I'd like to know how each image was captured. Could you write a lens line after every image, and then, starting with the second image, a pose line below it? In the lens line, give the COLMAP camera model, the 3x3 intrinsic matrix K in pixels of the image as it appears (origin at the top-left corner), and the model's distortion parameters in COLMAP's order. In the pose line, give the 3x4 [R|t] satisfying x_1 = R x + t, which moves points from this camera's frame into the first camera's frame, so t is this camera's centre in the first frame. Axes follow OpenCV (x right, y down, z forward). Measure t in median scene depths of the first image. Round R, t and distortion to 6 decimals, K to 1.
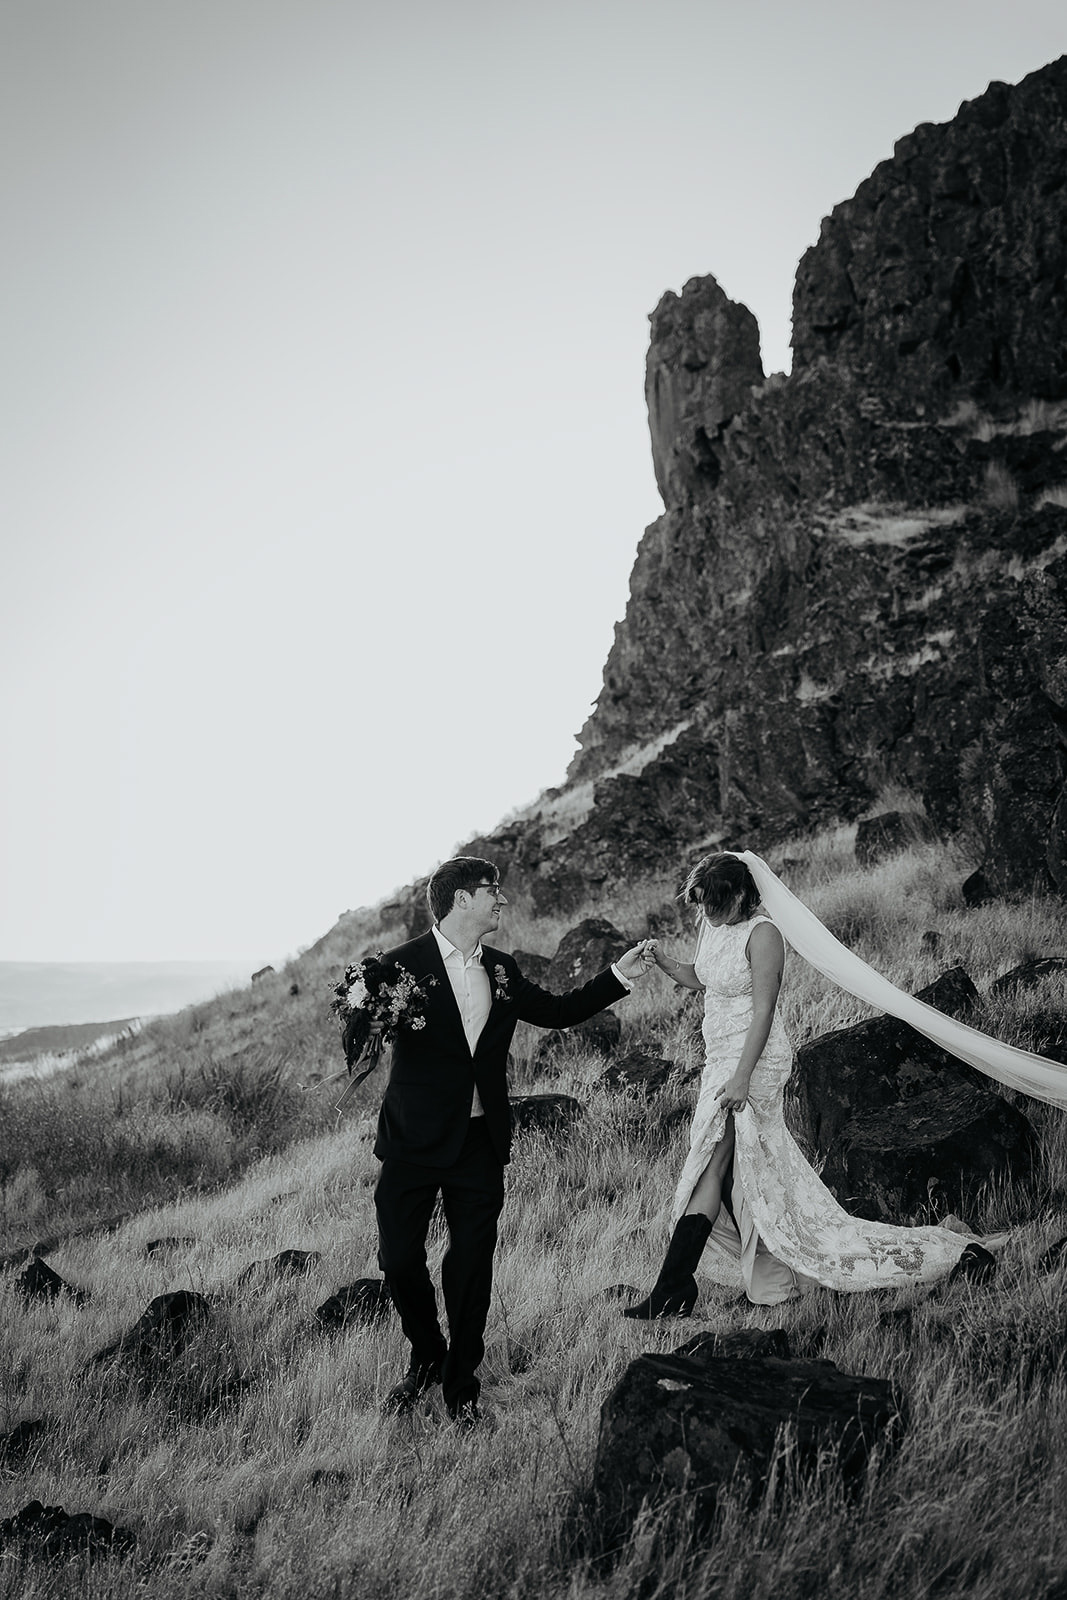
lens RADIAL K [[1436.3, 0, 533.5], [0, 1436.3, 800.0], [0, 0, 1]] dist [-0.088513, 0.014421]
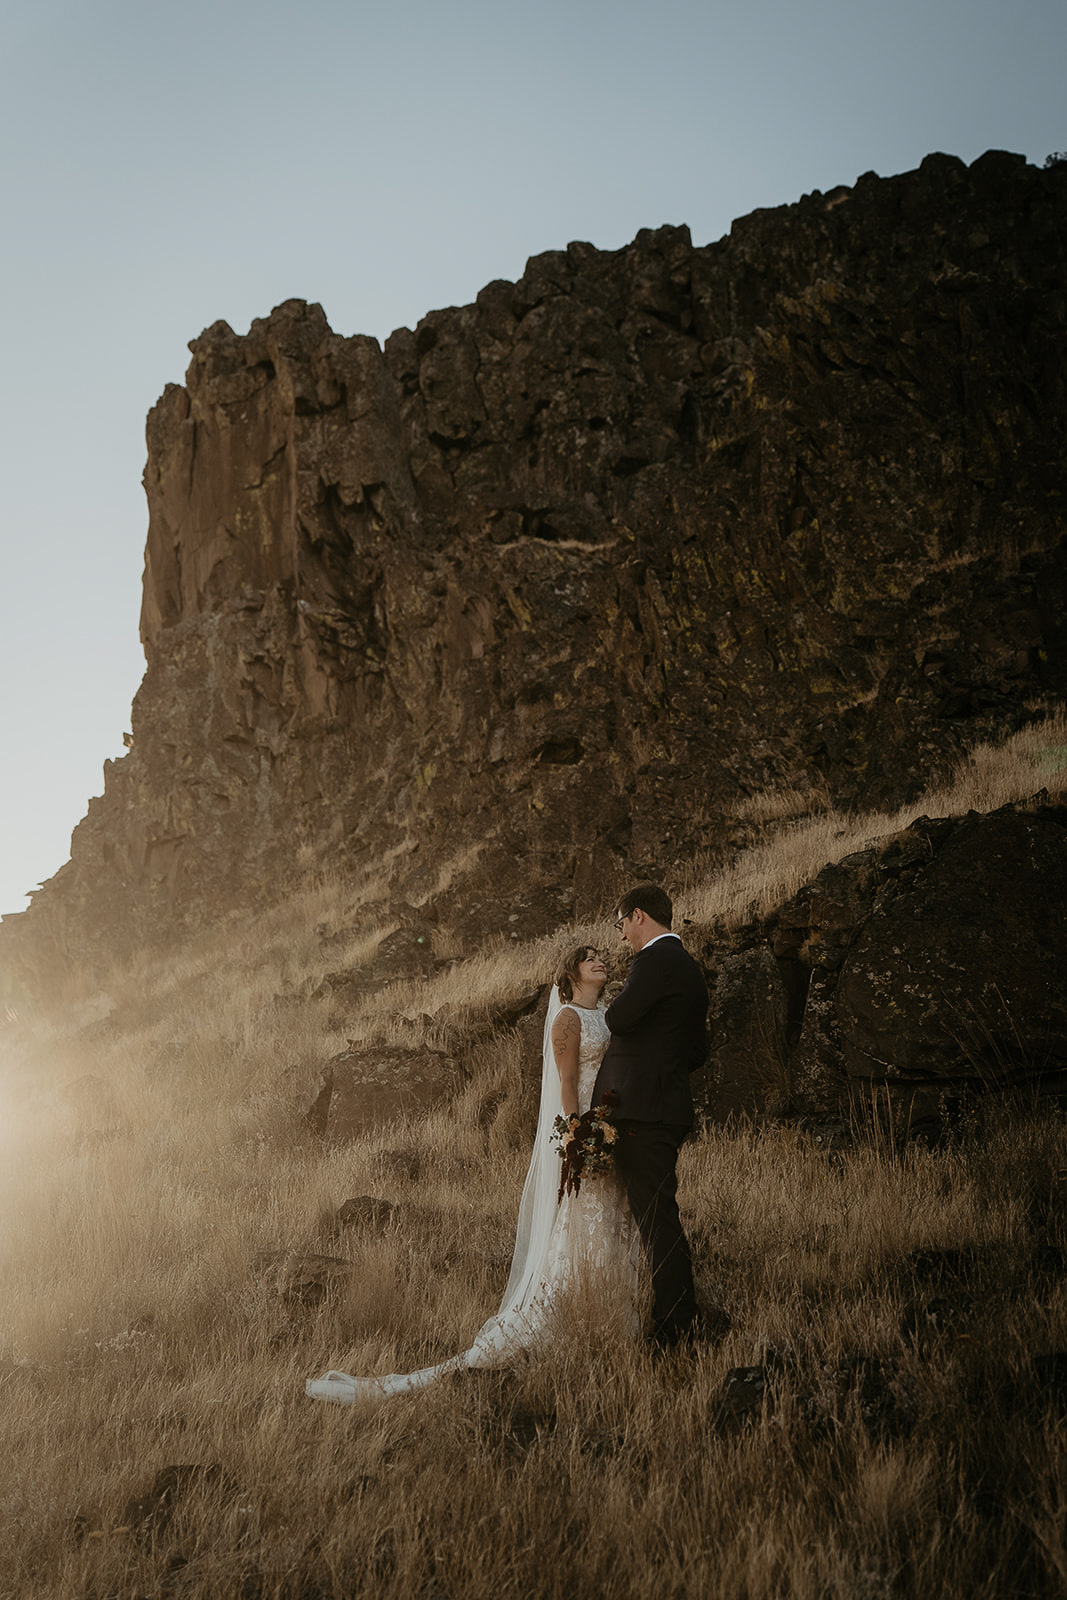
lens RADIAL K [[1600.5, 0, 533.5], [0, 1600.5, 800.0], [0, 0, 1]] dist [-0.007192, -0.012106]
pose [[0.808544, 0.226089, 0.543268, -0.165575], [-0.074403, 0.955112, -0.286750, 0.071097], [-0.583713, 0.191429, 0.789072, 0.409133]]
